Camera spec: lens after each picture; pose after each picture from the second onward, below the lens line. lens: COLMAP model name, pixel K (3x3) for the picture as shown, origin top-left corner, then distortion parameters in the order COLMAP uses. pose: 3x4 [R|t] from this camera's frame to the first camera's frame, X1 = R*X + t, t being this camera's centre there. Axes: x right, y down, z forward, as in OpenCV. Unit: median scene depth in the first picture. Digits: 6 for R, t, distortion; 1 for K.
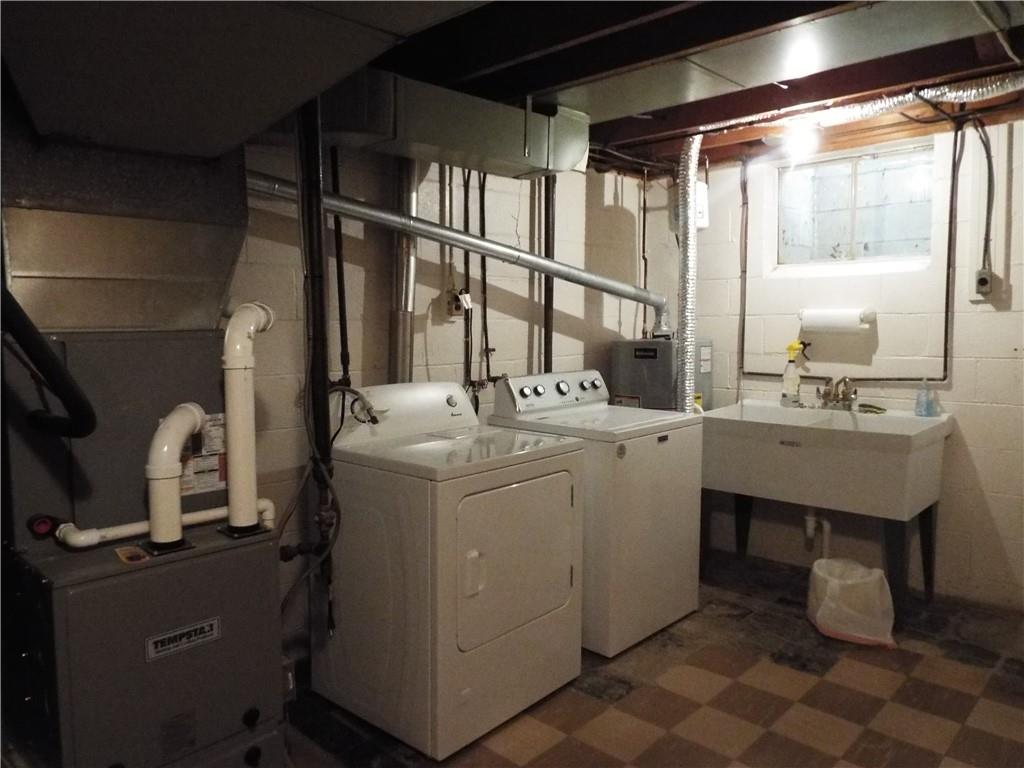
lens RADIAL K [[731.8, 0, 512.0], [0, 731.8, 384.0], [0, 0, 1]] dist [-0.020601, 0.000161]
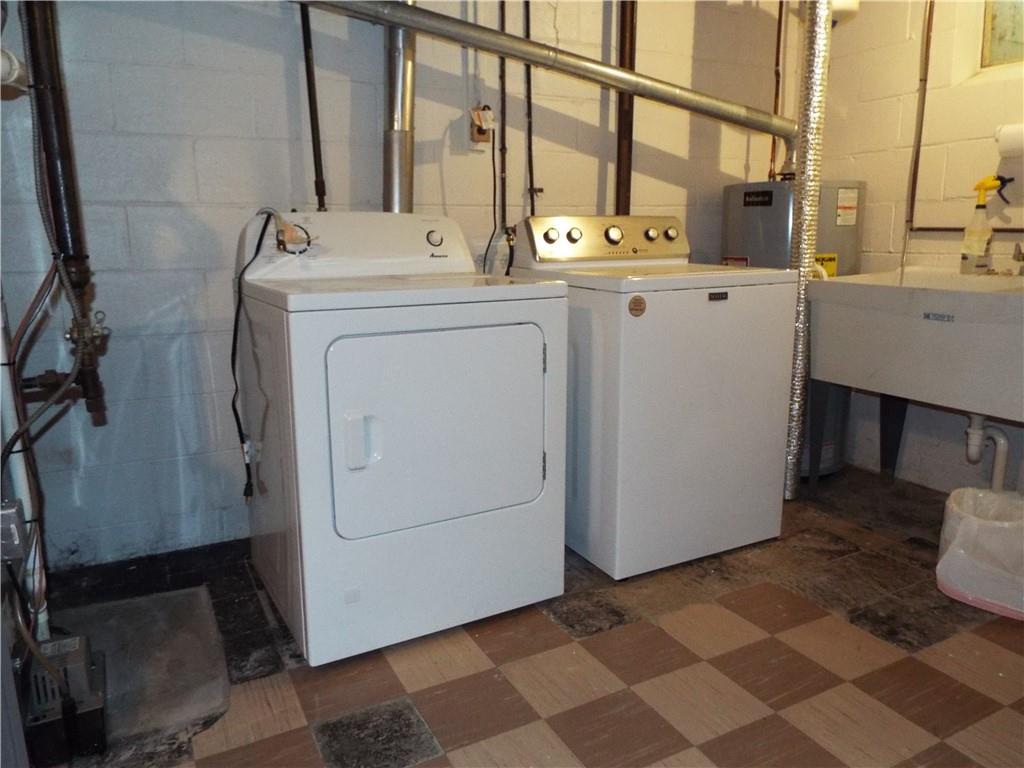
lens RADIAL K [[731.8, 0, 512.0], [0, 731.8, 384.0], [0, 0, 1]] dist [-0.020601, 0.000161]
pose [[0.945017, 0.061848, -0.321120, 0.215779], [-0.022587, 0.991953, 0.124579, 0.064821], [0.326241, -0.110476, 0.938809, 0.219926]]
